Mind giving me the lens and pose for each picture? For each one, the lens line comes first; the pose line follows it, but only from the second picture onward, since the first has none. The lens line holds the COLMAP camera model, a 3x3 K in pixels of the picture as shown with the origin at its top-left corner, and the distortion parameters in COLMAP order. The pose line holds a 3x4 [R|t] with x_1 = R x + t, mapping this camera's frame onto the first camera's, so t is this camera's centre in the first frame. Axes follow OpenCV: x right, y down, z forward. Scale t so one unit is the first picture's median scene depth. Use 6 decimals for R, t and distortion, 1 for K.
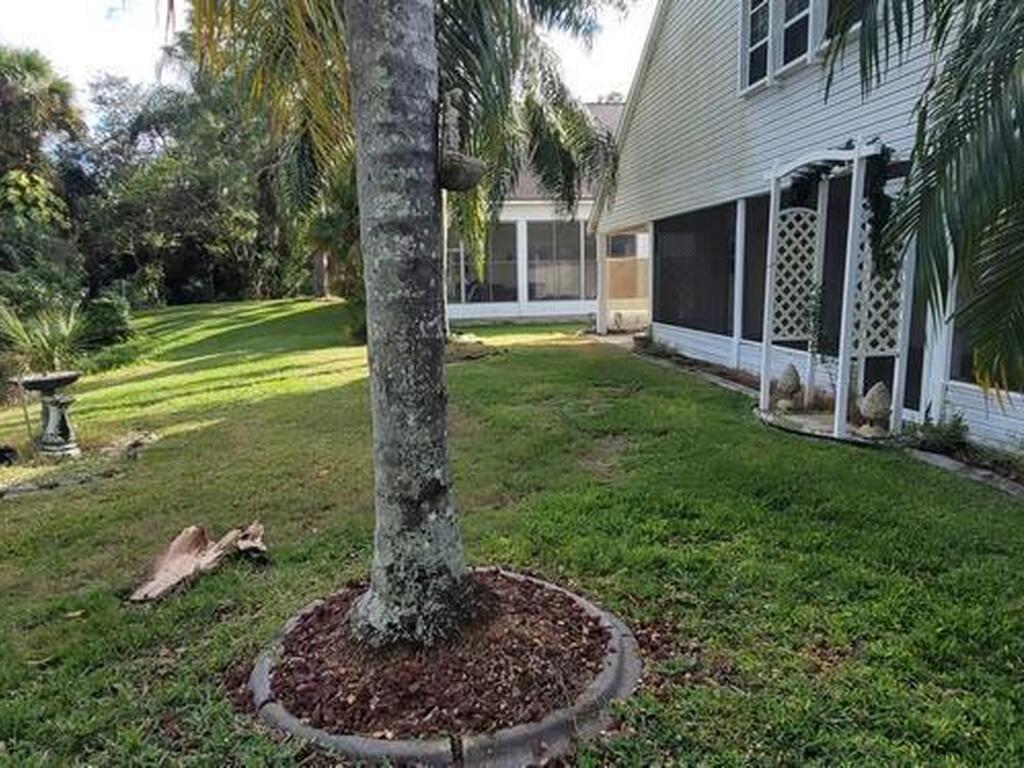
lens RADIAL K [[668.1, 0, 514.0], [0, 668.1, 384.1], [0, 0, 1]] dist [0.001631, -0.001703]
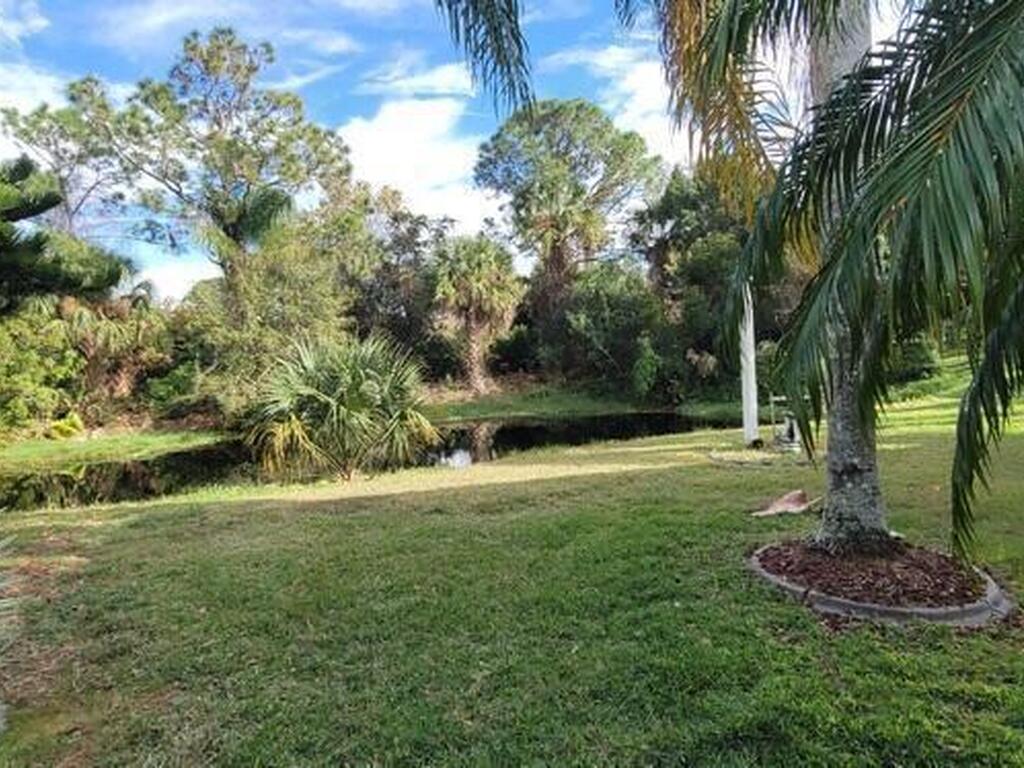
lens RADIAL K [[668.1, 0, 512.1], [0, 668.1, 384.1], [0, 0, 1]] dist [0.001631, -0.001703]
pose [[0.409892, 0.049910, -0.910768, 0.447997], [-0.098223, 0.995111, 0.010326, 0.003590], [0.906830, 0.085226, 0.412790, -0.213952]]
